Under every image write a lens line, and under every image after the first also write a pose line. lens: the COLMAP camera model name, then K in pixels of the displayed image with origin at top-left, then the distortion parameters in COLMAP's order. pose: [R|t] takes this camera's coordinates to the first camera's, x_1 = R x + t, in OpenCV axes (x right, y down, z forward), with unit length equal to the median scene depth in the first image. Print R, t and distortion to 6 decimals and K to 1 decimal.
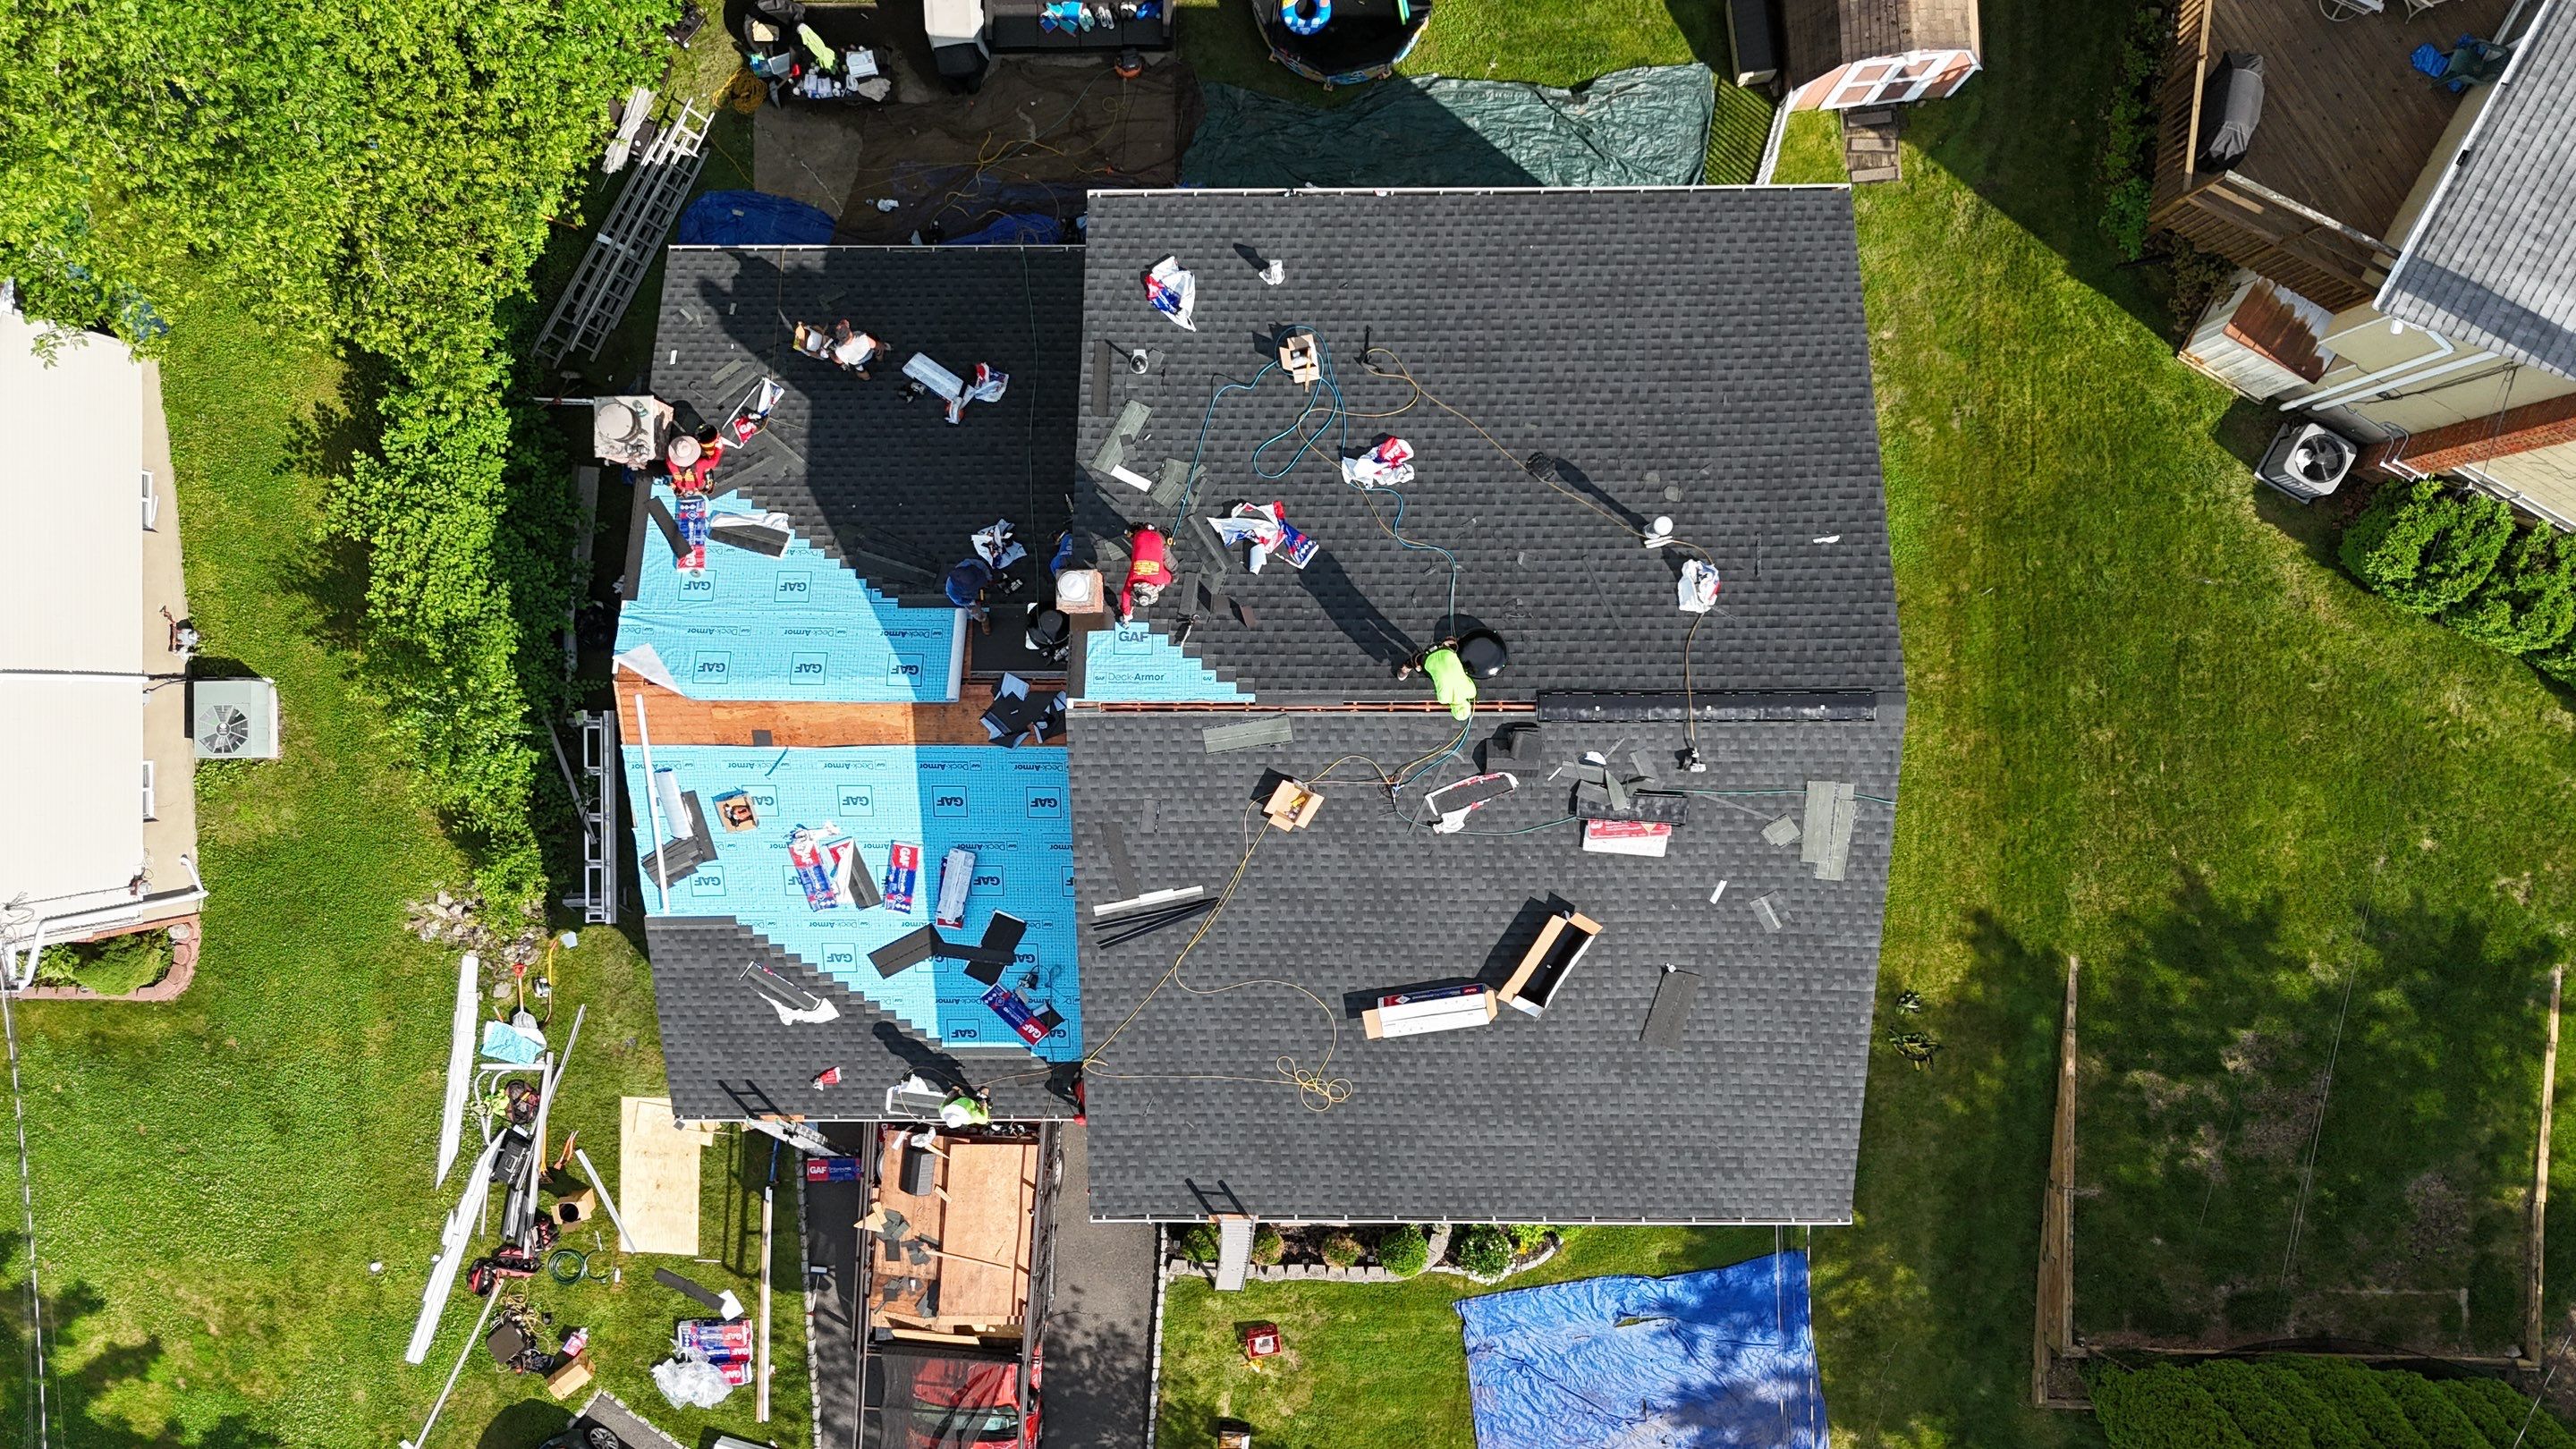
lens RADIAL K [[1959.0, 0, 1284.6], [0, 1959.0, 721.4], [0, 0, 1]] dist [0.030335, 0.003229]
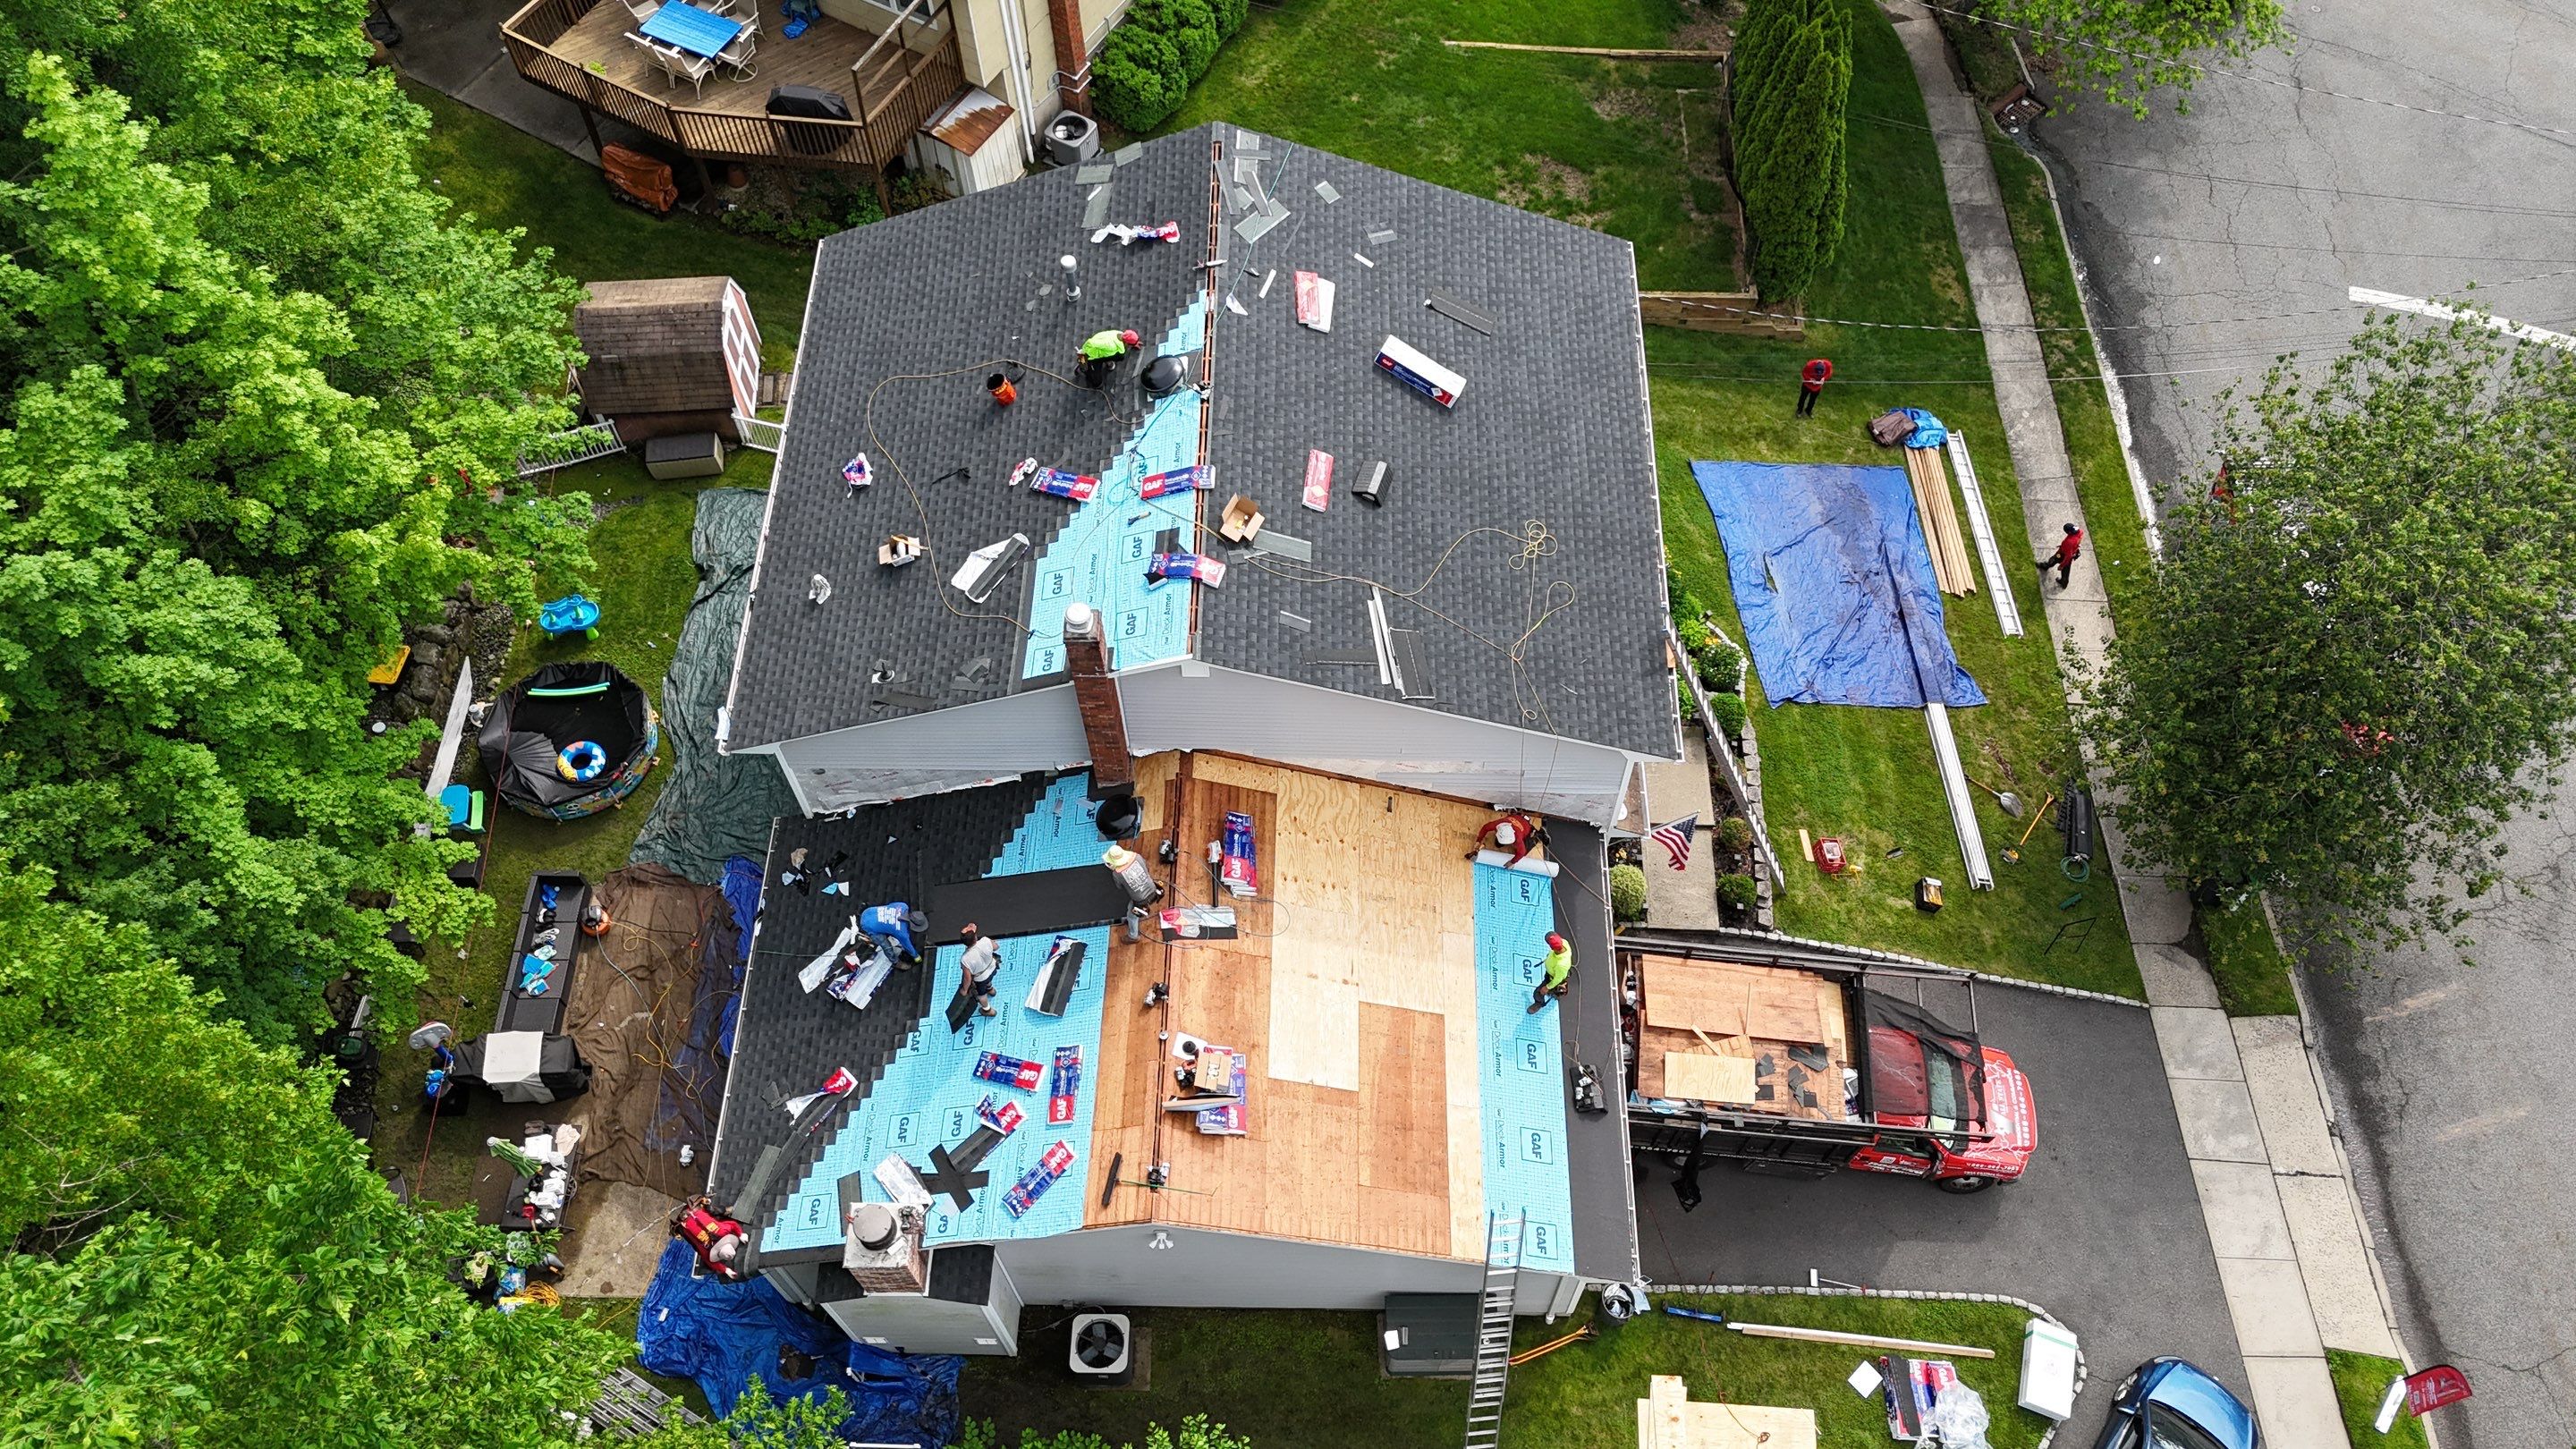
lens RADIAL K [[1959.0, 0, 1285.3], [0, 1959.0, 713.2], [0, 0, 1]] dist [0.030335, 0.003229]
pose [[0.022841, -0.840050, 0.542028, -0.555095], [0.999500, 0.007334, -0.030752, 0.060933], [0.021857, 0.542460, 0.839797, 0.079617]]
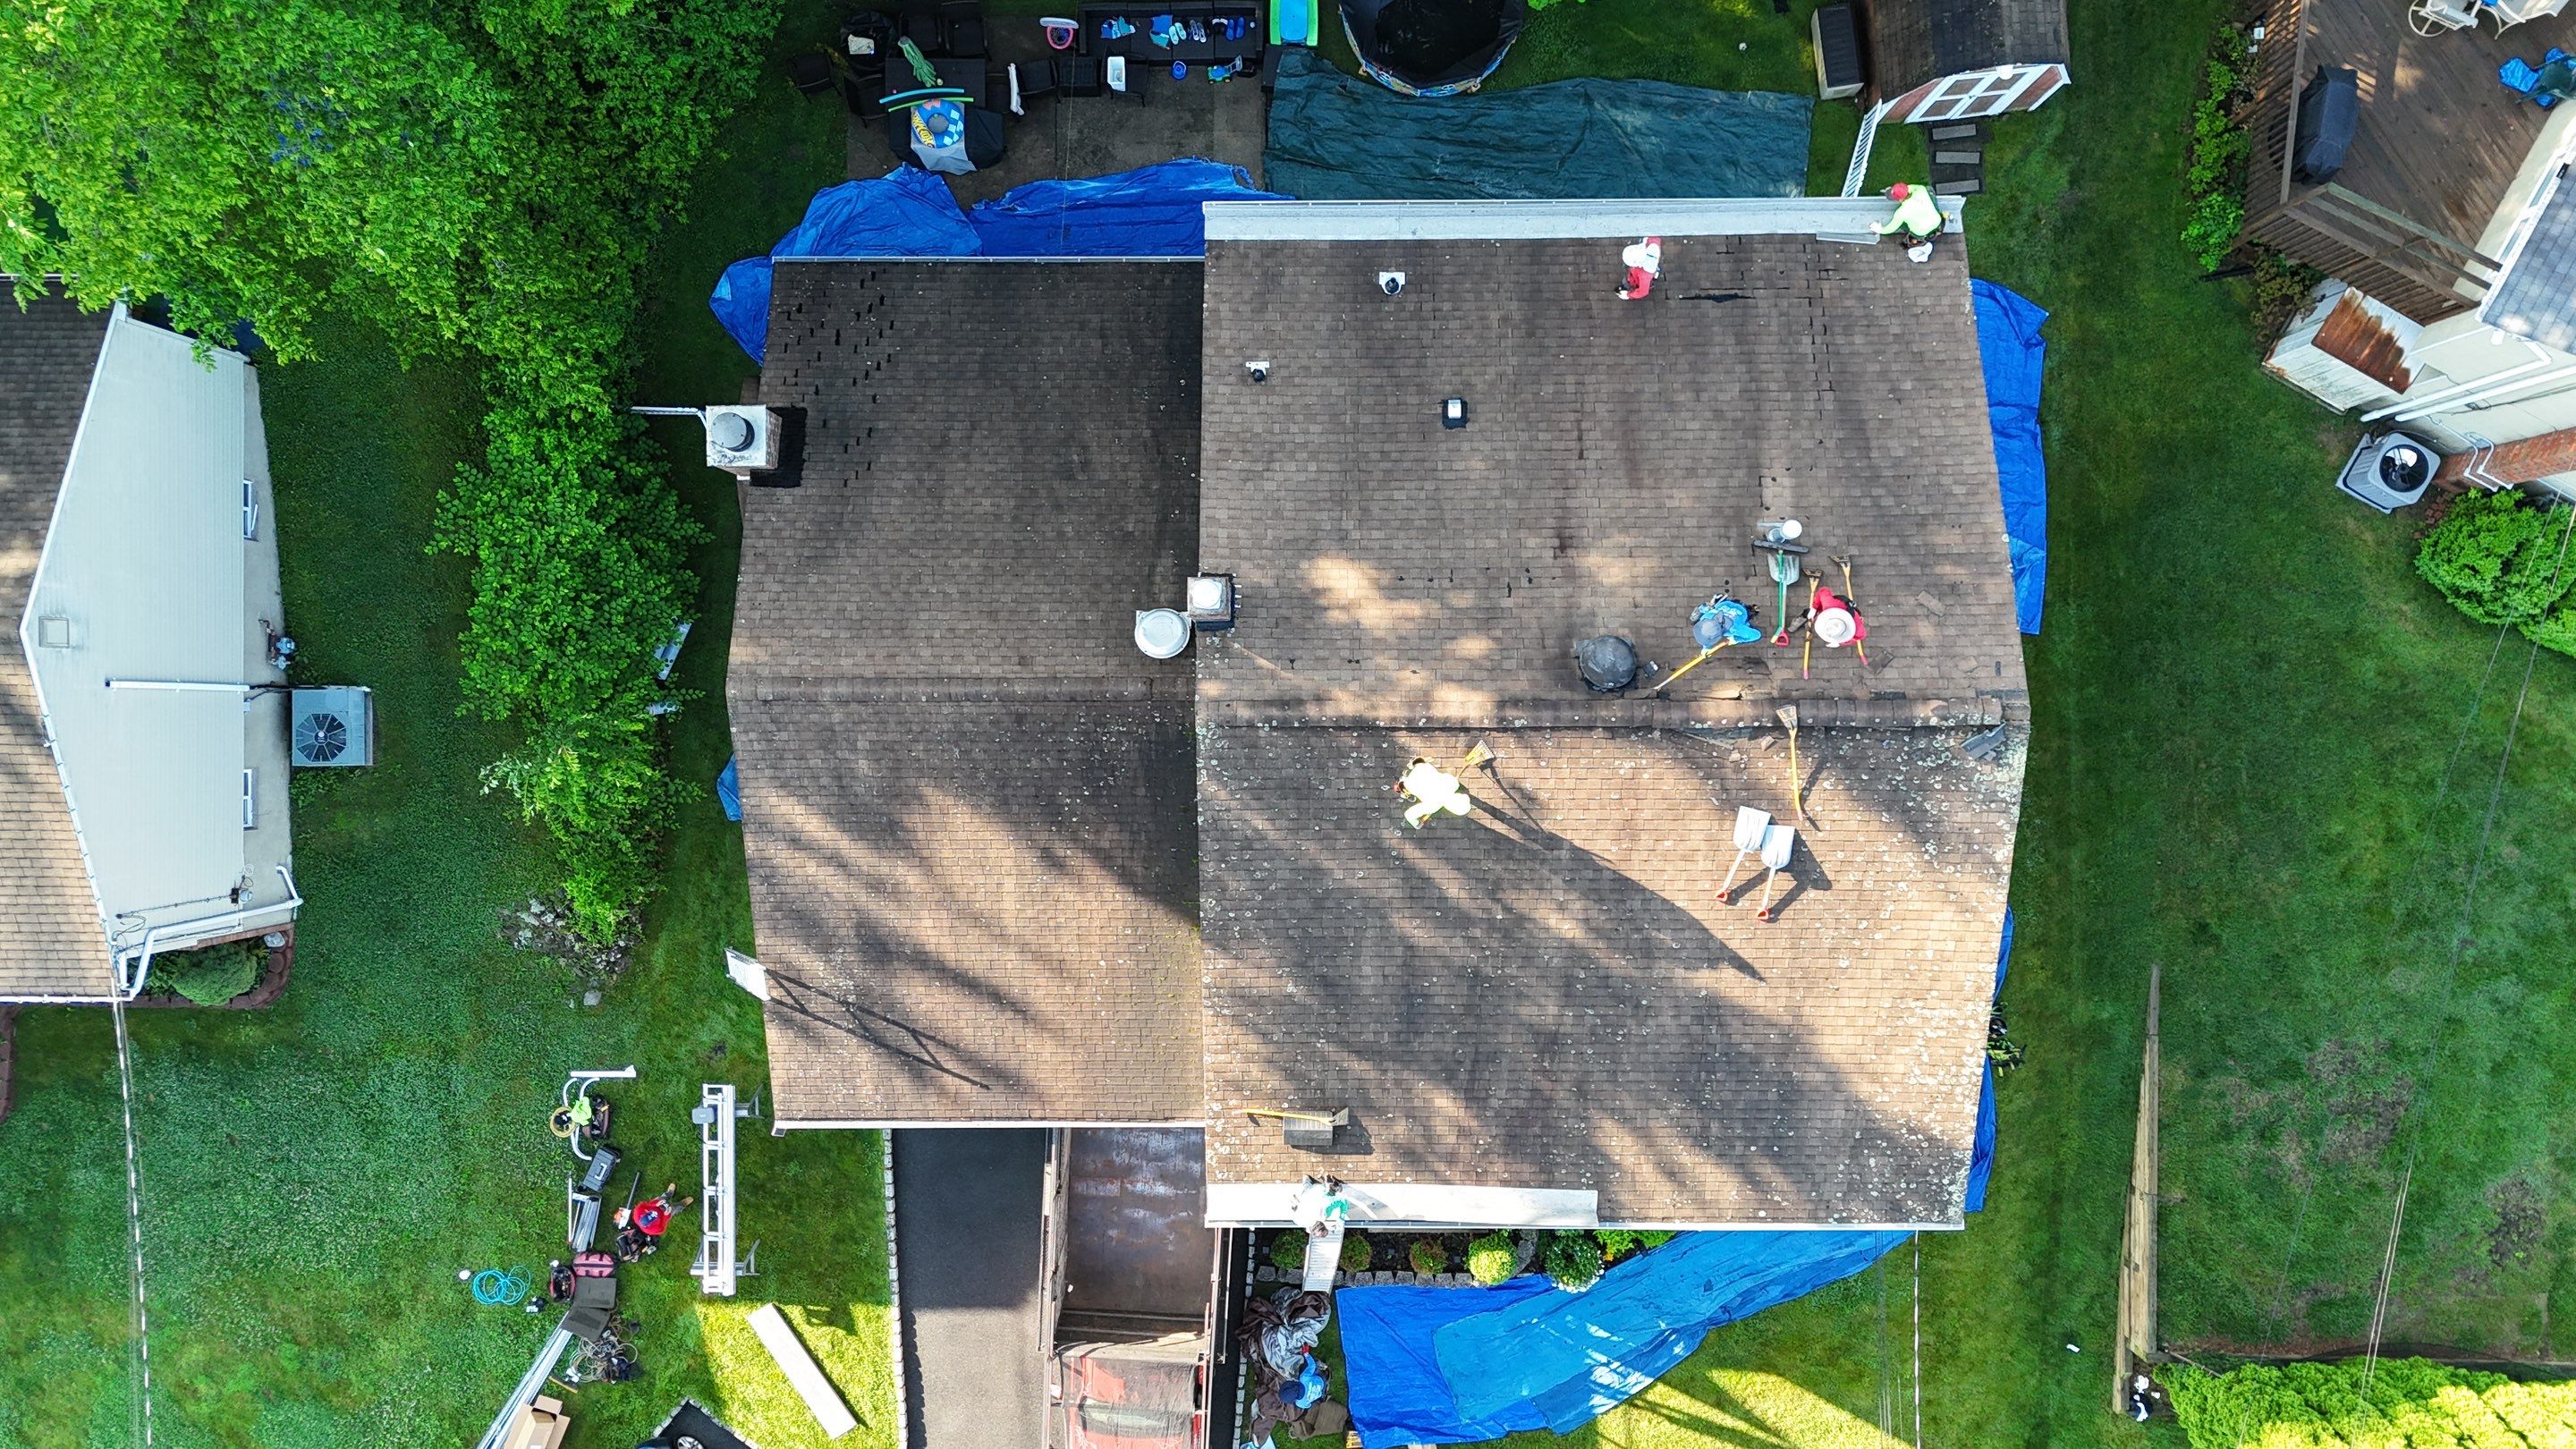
lens RADIAL K [[1959.0, 0, 1293.2], [0, 1959.0, 720.7], [0, 0, 1]] dist [0.030335, 0.003229]
pose [[0.999957, 0.000008, 0.009272, -0.052310], [0.000042, 0.999986, -0.005384, 0.000977], [-0.009272, 0.005384, 0.999943, -0.004002]]
